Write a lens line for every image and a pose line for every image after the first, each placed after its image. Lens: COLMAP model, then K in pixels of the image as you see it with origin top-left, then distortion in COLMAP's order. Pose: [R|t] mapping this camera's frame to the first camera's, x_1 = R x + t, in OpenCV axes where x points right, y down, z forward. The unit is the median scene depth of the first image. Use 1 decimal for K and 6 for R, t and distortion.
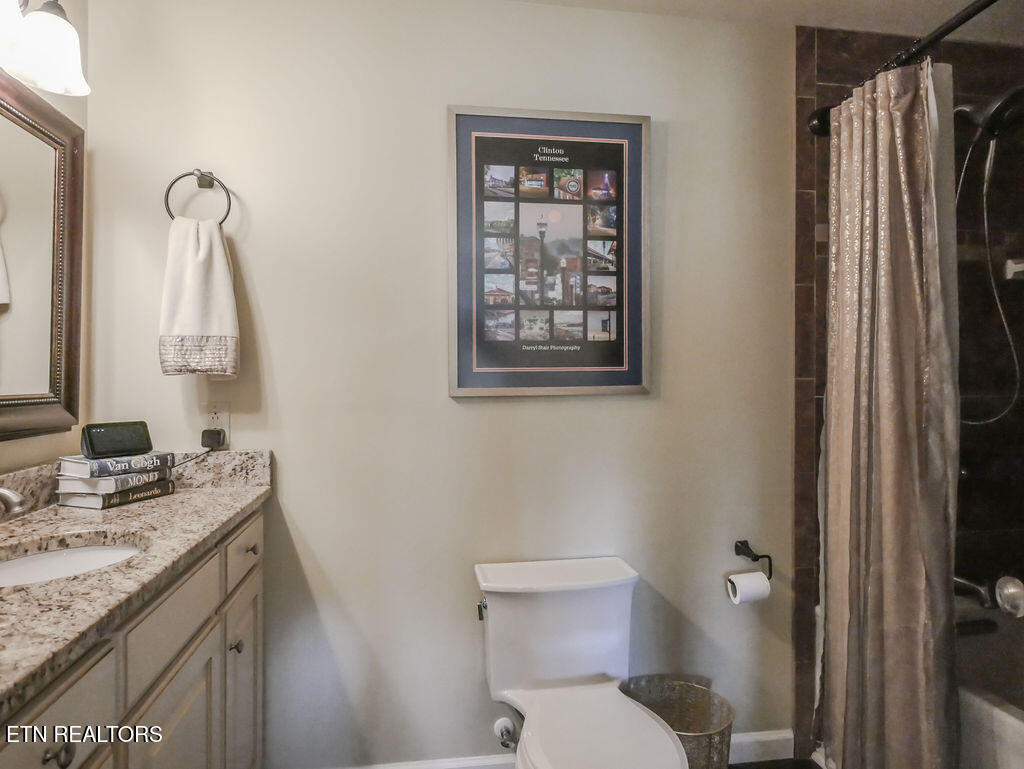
lens RADIAL K [[596.9, 0, 510.9], [0, 596.9, 379.8], [0, 0, 1]] dist [0.004521, -0.001853]
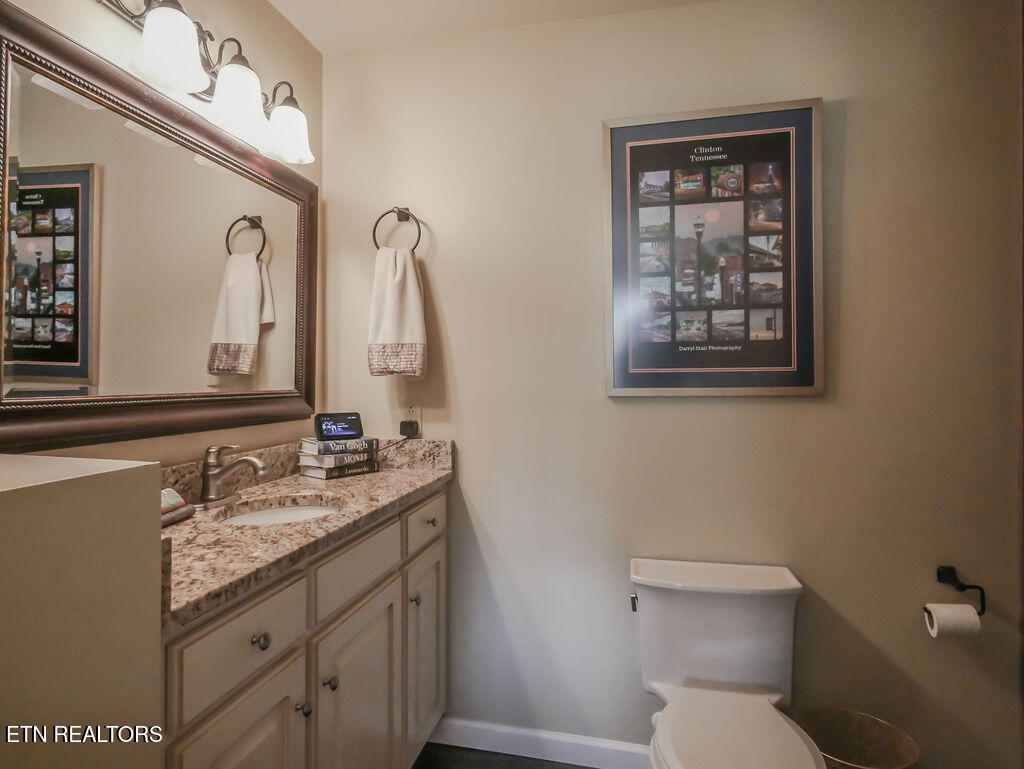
lens RADIAL K [[596.9, 0, 511.1], [0, 596.9, 381.7], [0, 0, 1]] dist [0.004521, -0.001853]
pose [[0.932044, 0.003473, -0.362329, 0.131794], [-0.002754, 0.999993, 0.002499, 0.000512], [0.362335, -0.001332, 0.932047, -0.048482]]
